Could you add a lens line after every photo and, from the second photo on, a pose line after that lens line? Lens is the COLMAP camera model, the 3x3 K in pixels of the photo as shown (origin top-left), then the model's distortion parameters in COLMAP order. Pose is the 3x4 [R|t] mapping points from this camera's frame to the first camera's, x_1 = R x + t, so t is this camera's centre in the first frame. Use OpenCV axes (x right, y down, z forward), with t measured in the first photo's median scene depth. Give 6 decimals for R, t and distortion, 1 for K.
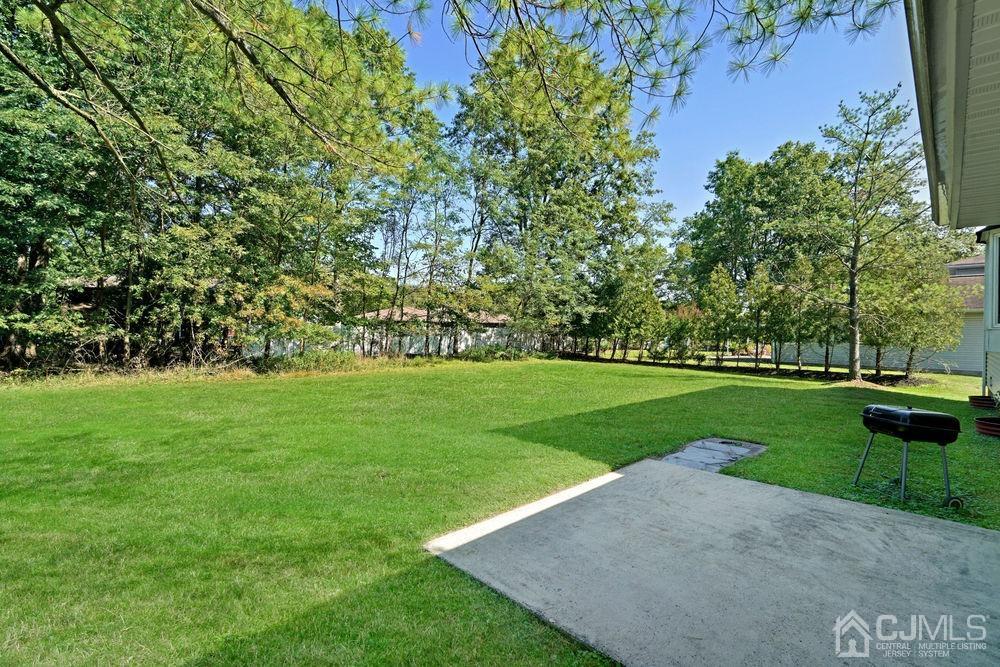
lens RADIAL K [[456.0, 0, 516.2], [0, 456.0, 335.5], [0, 0, 1]] dist [0.020427, -0.000319]
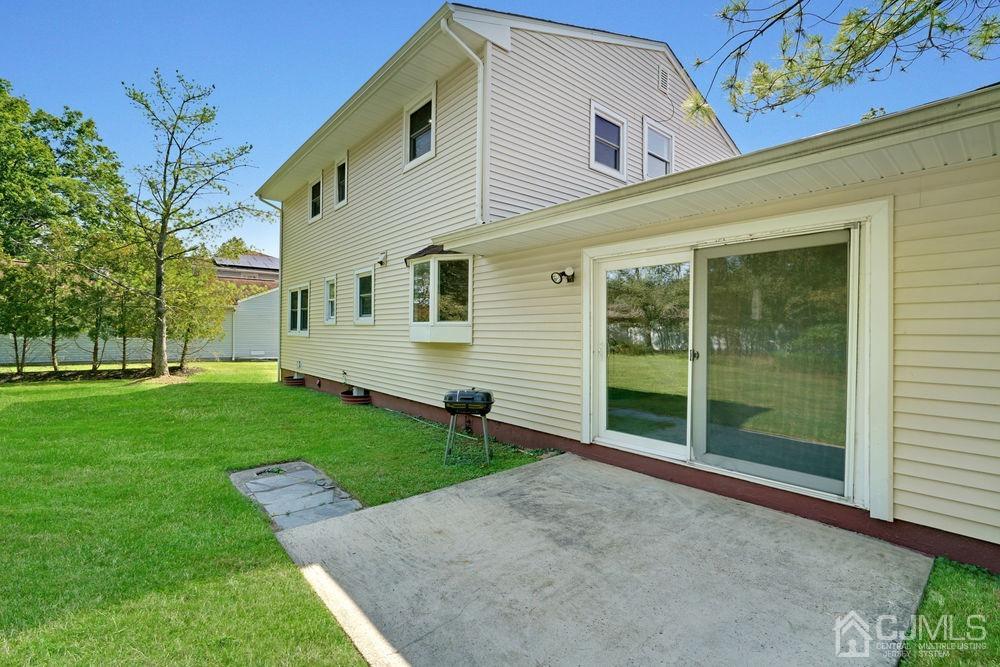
lens RADIAL K [[452.3, 0, 494.1], [0, 452.3, 330.7], [0, 0, 1]] dist [-0.000781, -0.000259]
pose [[0.095535, -0.008473, 0.995390, -0.123778], [-0.002486, 0.999959, 0.008751, -0.004500], [-0.995423, -0.003311, 0.095510, 0.278627]]
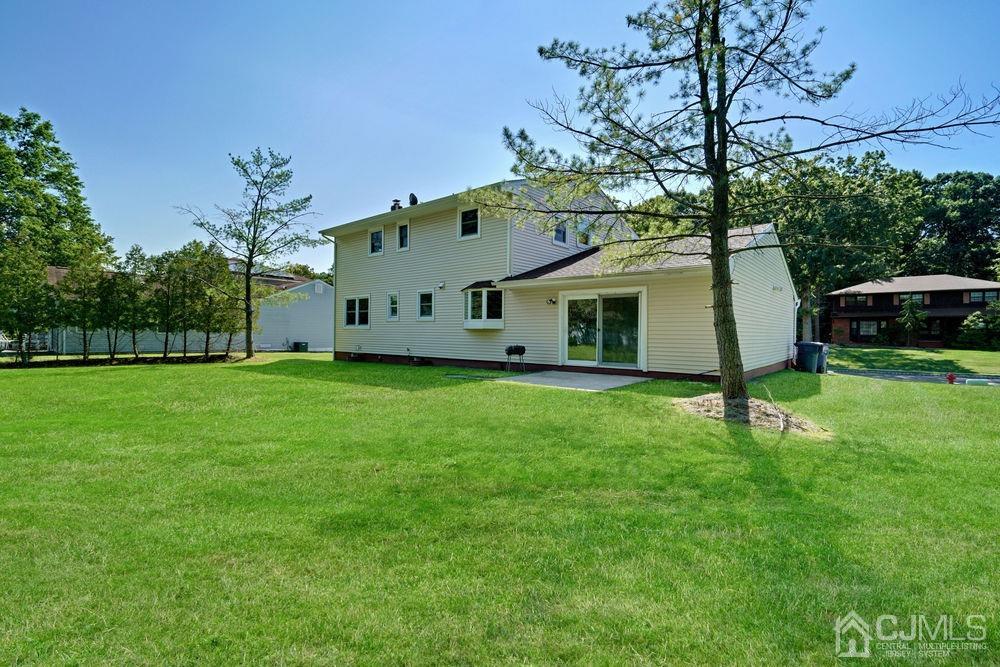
lens RADIAL K [[452.3, 0, 494.1], [0, 452.3, 330.7], [0, 0, 1]] dist [-0.000781, -0.000259]
pose [[-0.069707, -0.009299, 0.997524, -0.668557], [-0.002046, 0.999956, 0.009179, 0.006965], [-0.997565, -0.001401, -0.069723, 0.437264]]
